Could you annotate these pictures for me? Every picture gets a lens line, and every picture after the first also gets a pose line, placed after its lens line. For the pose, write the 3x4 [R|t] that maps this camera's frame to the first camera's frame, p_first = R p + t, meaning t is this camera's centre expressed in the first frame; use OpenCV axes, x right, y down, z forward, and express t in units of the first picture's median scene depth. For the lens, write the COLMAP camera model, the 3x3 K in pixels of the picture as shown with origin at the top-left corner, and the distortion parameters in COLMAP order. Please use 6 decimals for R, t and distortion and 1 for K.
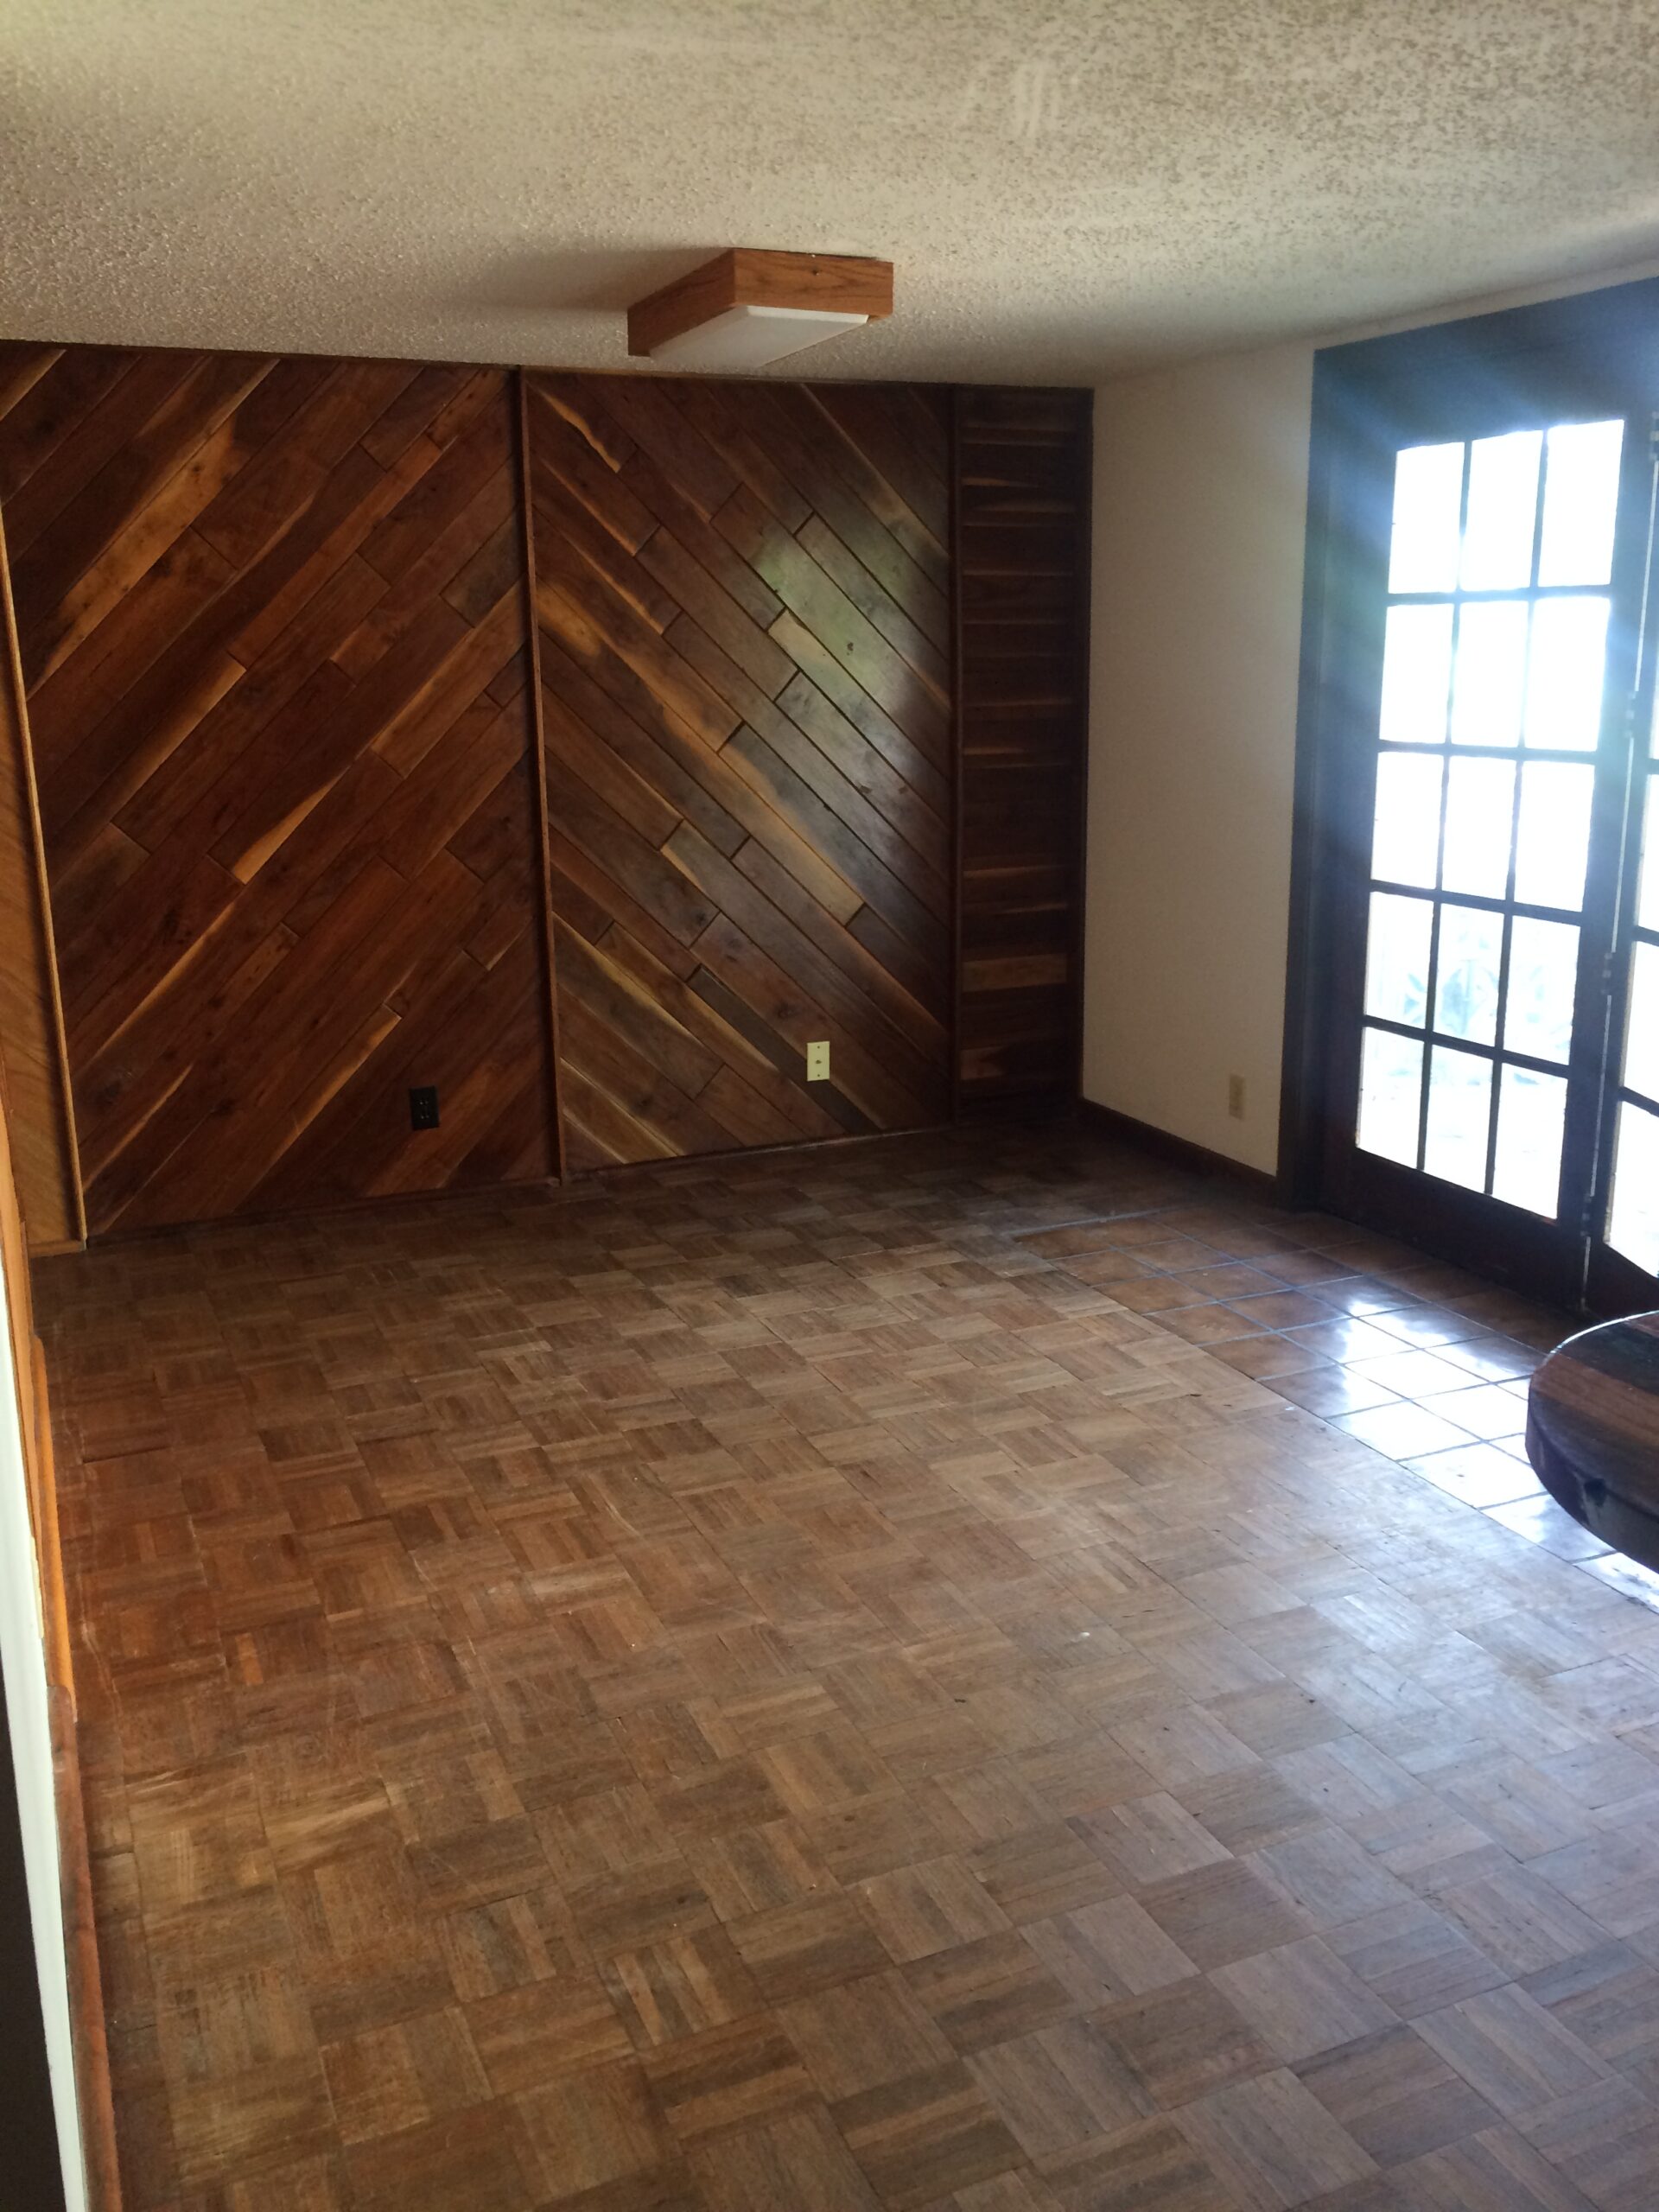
lens RADIAL K [[1860.5, 0, 823.5], [0, 1860.5, 1103.1], [0, 0, 1]] dist [0.003494, 0.010236]
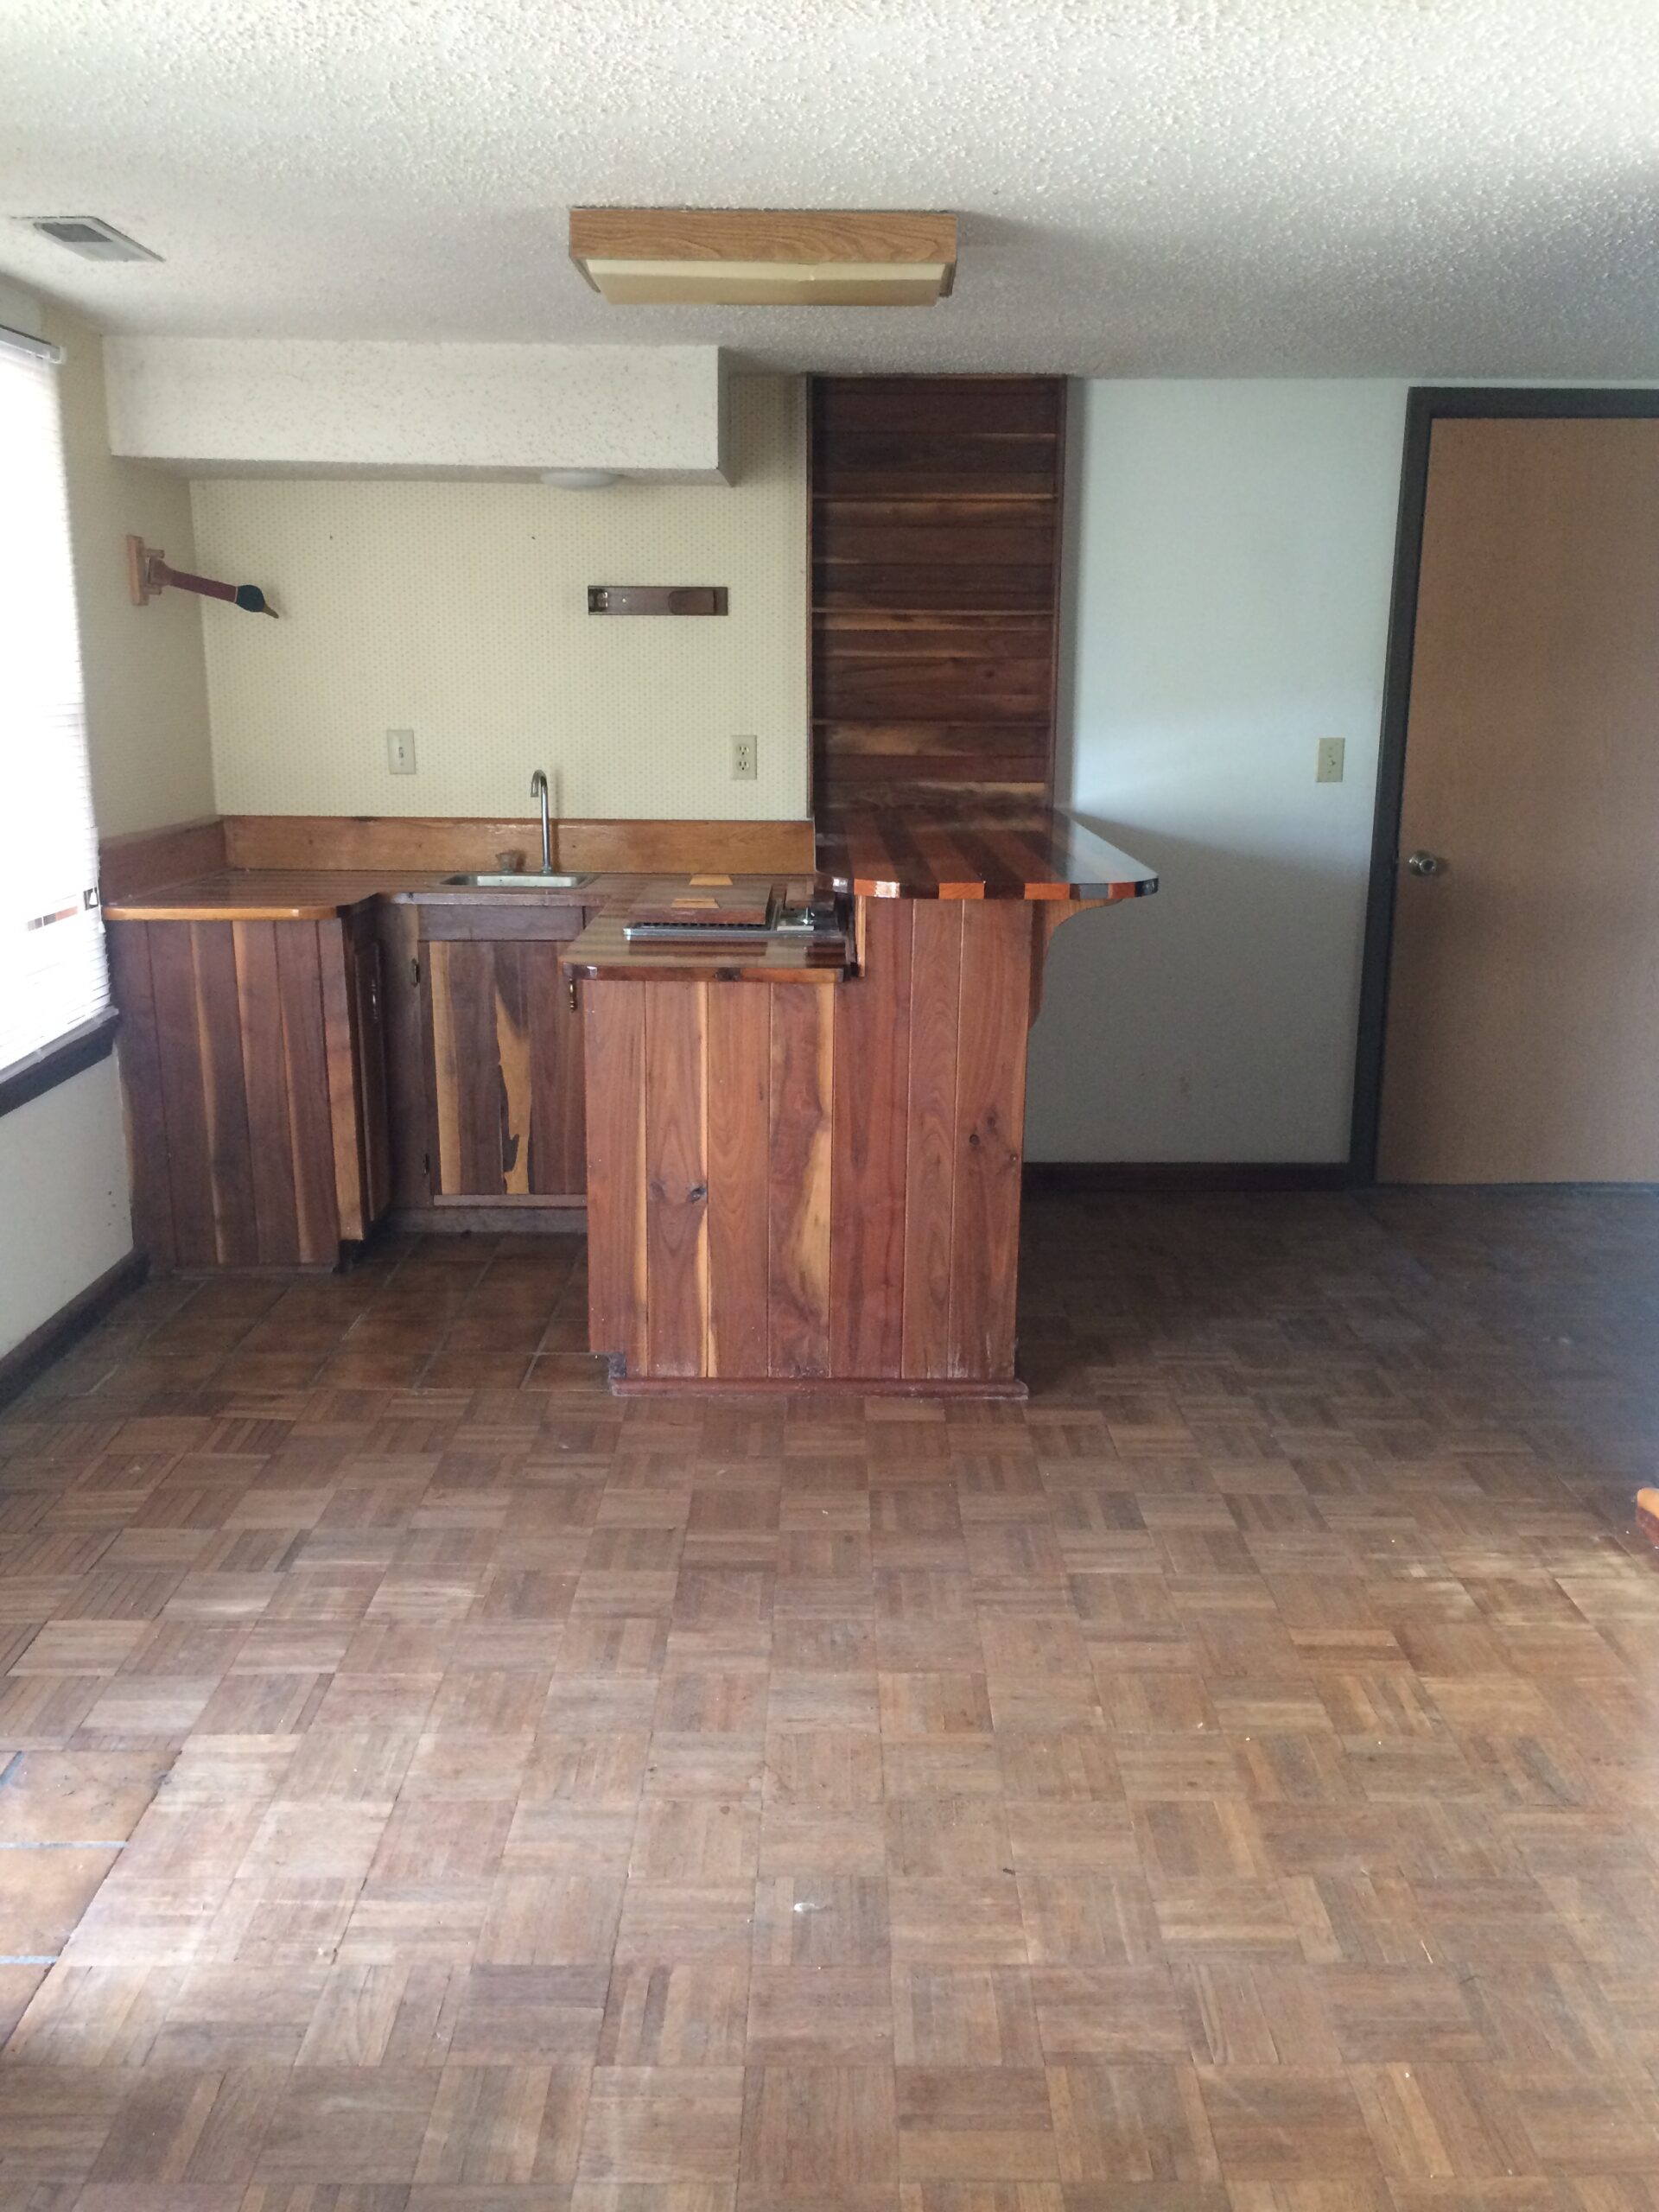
lens RADIAL K [[1860.5, 0, 822.9], [0, 1860.5, 1114.0], [0, 0, 1]] dist [0.003494, 0.010236]
pose [[-0.914114, -0.112456, 0.389549, -0.147355], [0.083201, 0.888295, 0.451675, -0.390628], [-0.396828, 0.445293, -0.802647, 1.638720]]
